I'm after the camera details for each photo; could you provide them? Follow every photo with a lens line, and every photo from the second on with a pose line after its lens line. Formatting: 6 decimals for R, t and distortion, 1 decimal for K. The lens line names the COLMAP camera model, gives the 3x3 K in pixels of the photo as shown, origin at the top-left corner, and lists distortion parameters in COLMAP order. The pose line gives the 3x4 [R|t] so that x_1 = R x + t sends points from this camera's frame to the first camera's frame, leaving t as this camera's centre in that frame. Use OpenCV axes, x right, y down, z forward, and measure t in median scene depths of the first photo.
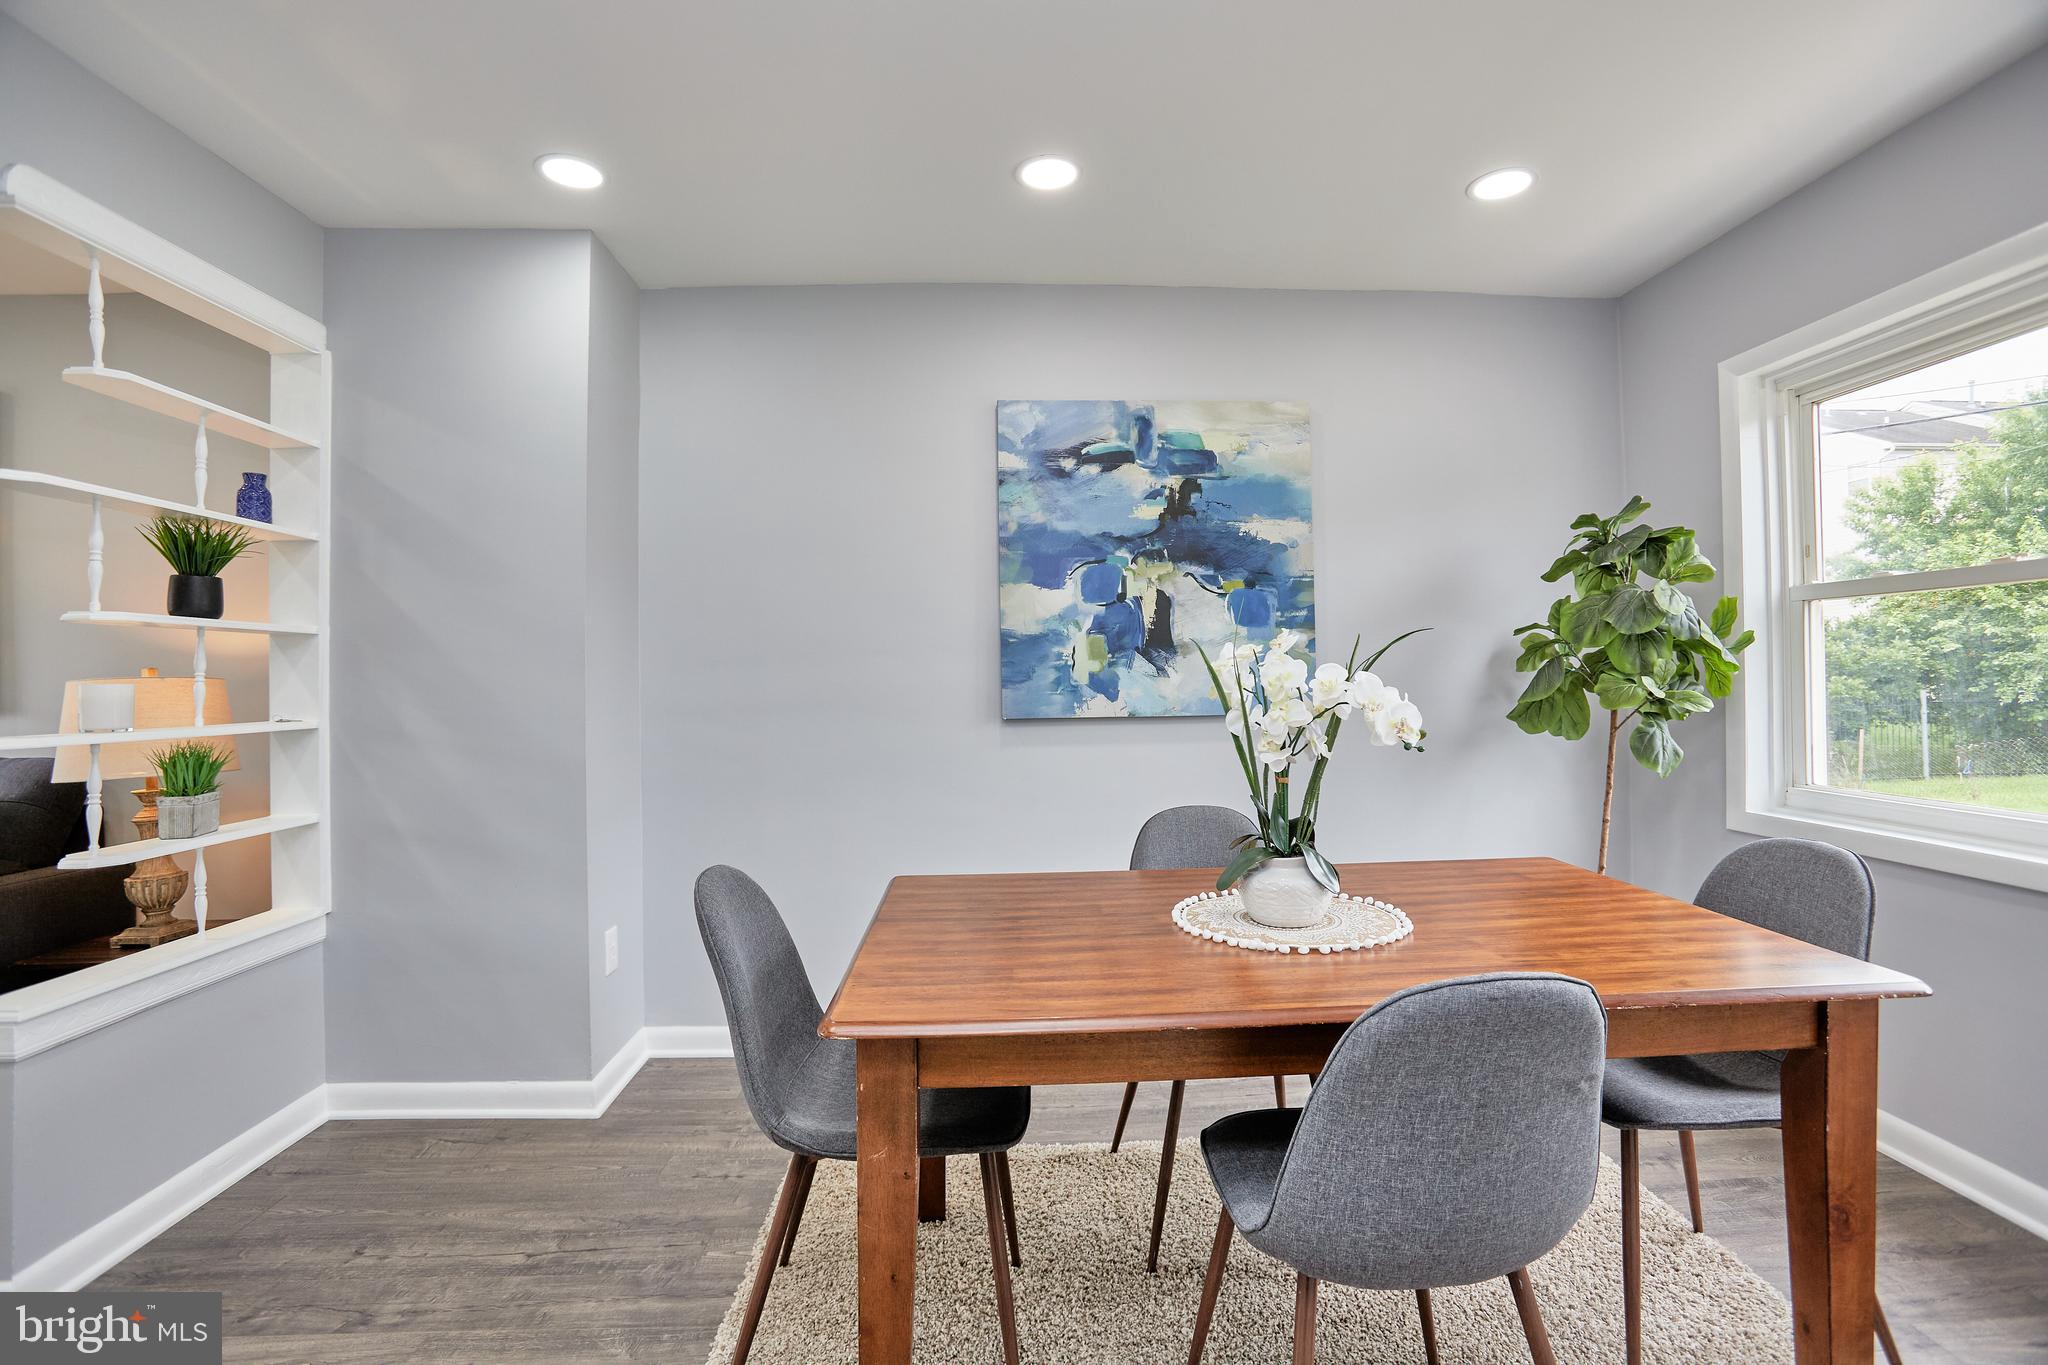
lens RADIAL K [[966.6, 0, 1024.8], [0, 966.6, 653.7], [0, 0, 1]] dist [-0.025998, 0.005588]
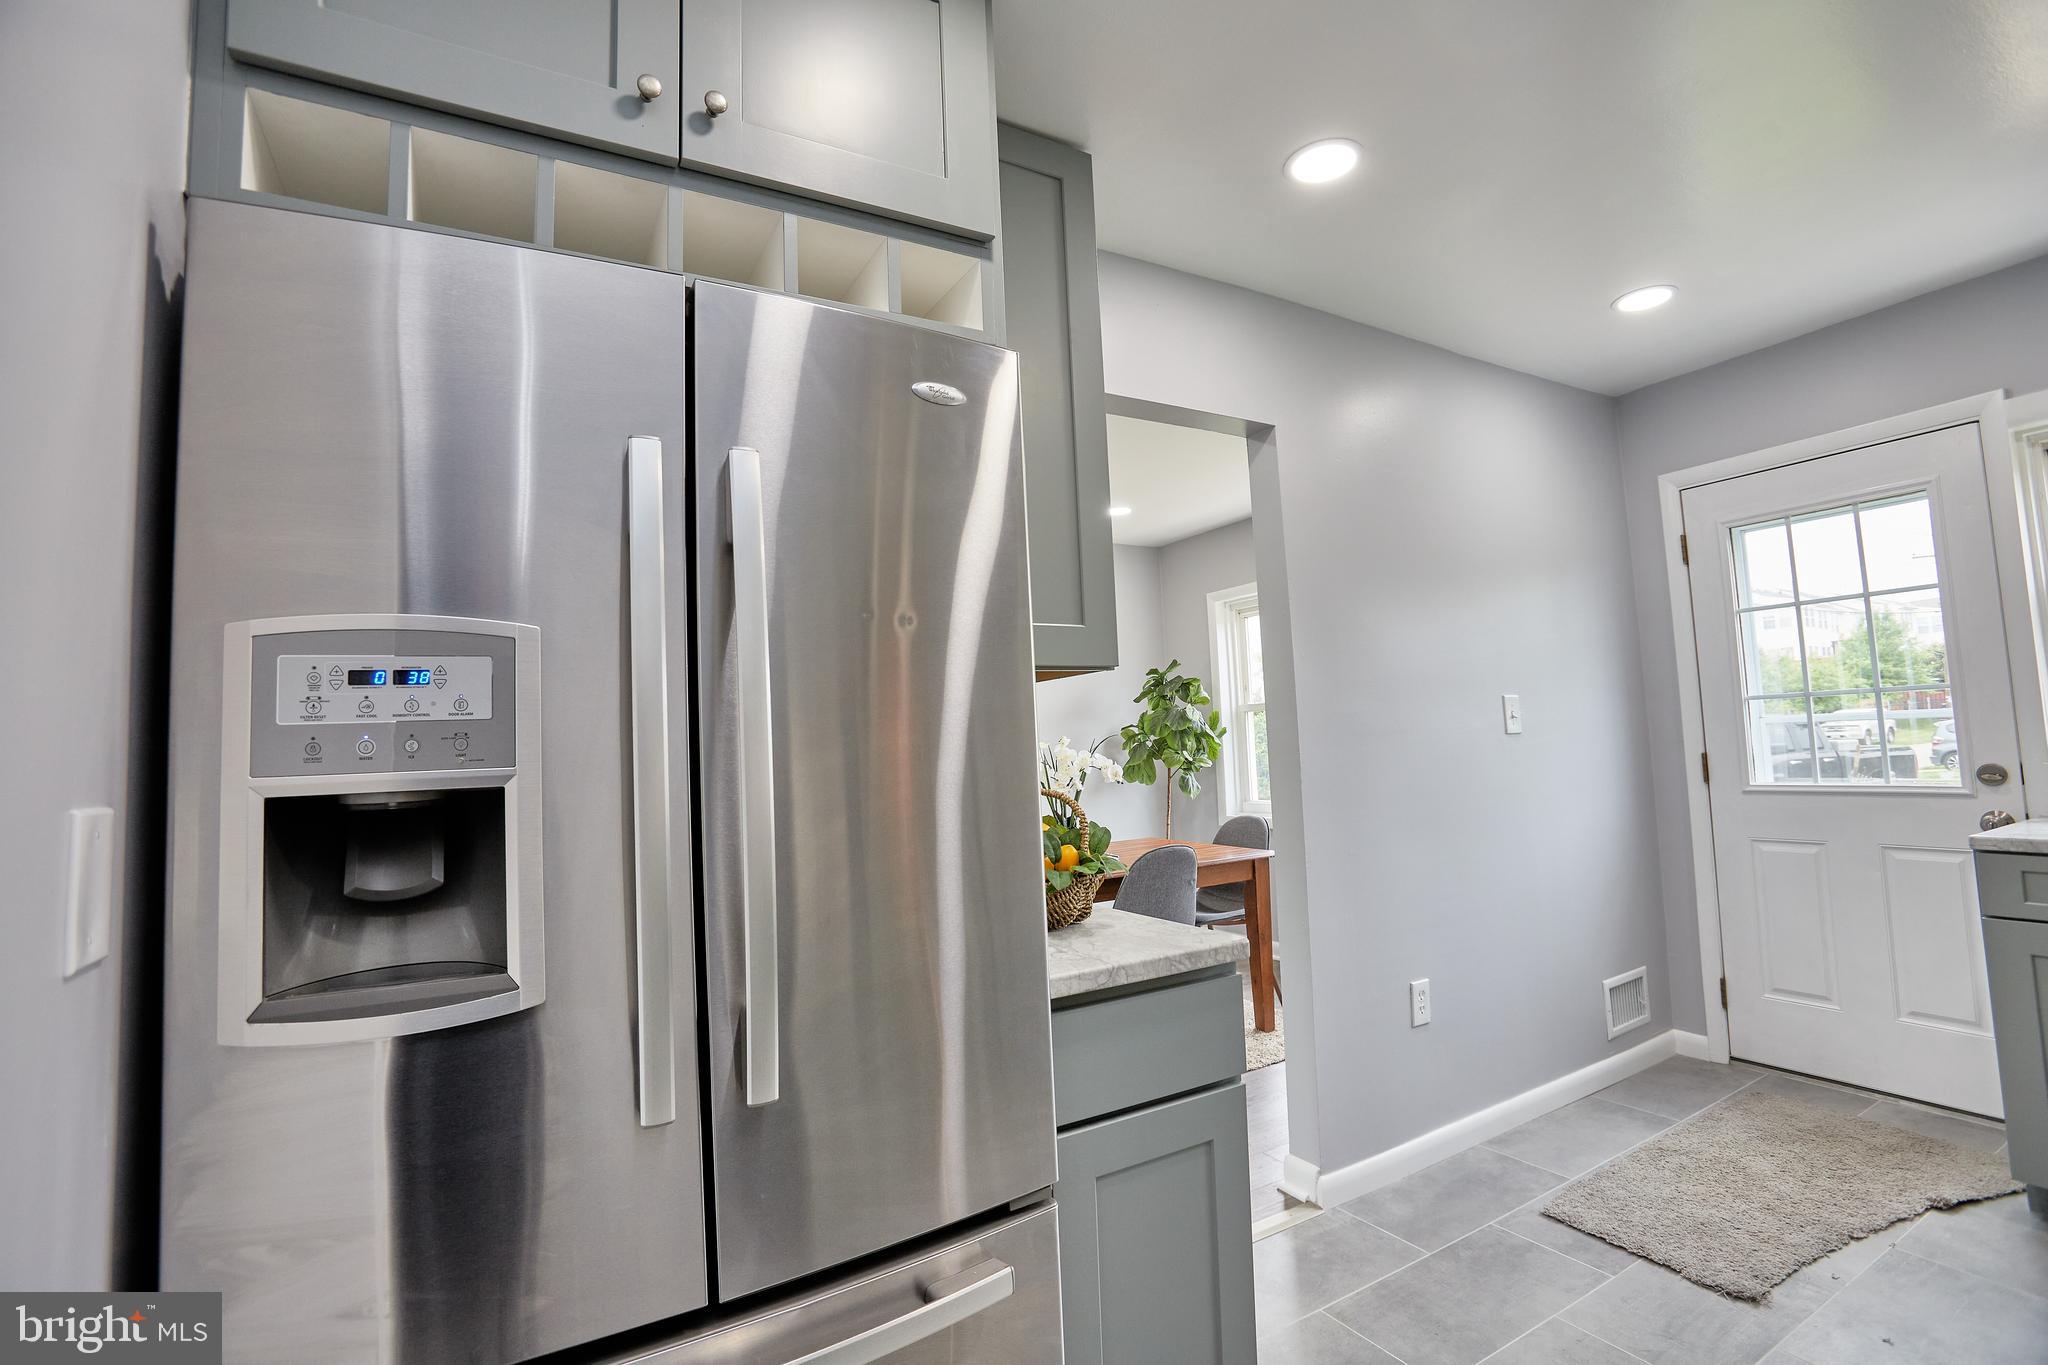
lens RADIAL K [[966.6, 0, 1034.2], [0, 966.6, 676.6], [0, 0, 1]] dist [-0.025998, 0.005588]
pose [[0.893285, 0.005037, 0.449462, -0.474709], [0.023726, 0.998015, -0.058339, -0.018073], [-0.448863, 0.062778, 0.891393, -0.594908]]
